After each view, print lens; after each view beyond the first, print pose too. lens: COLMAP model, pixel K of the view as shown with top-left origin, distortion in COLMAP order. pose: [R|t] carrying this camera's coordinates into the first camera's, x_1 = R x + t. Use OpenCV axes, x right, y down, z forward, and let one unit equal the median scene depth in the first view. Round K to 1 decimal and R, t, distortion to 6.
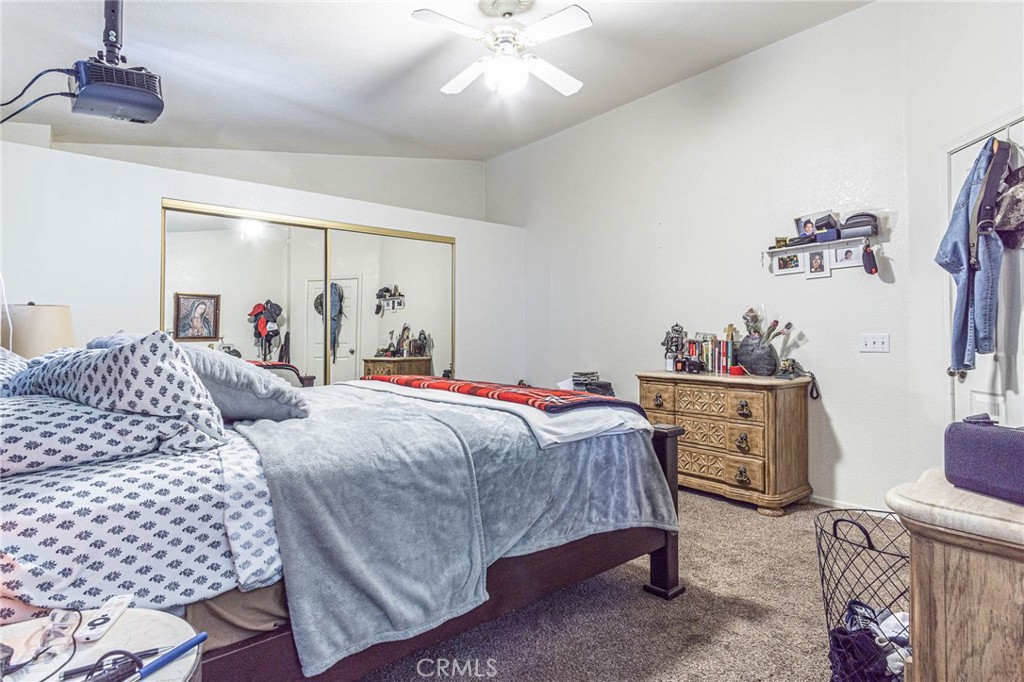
lens RADIAL K [[542.1, 0, 512.0], [0, 542.1, 341.0], [0, 0, 1]] dist [0.006288, 0.002152]
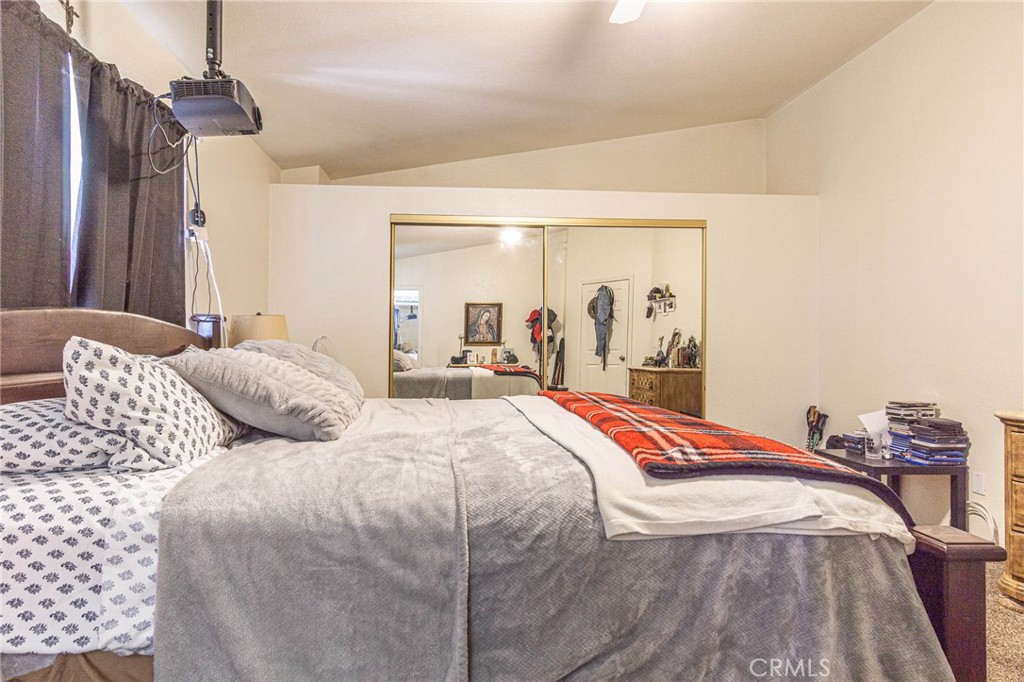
lens RADIAL K [[542.1, 0, 512.0], [0, 542.1, 341.0], [0, 0, 1]] dist [0.006288, 0.002152]
pose [[0.805074, 0.007458, -0.593127, 0.268183], [-0.013681, 0.999888, -0.005997, -0.009072], [0.593016, 0.012942, 0.805086, 0.390408]]
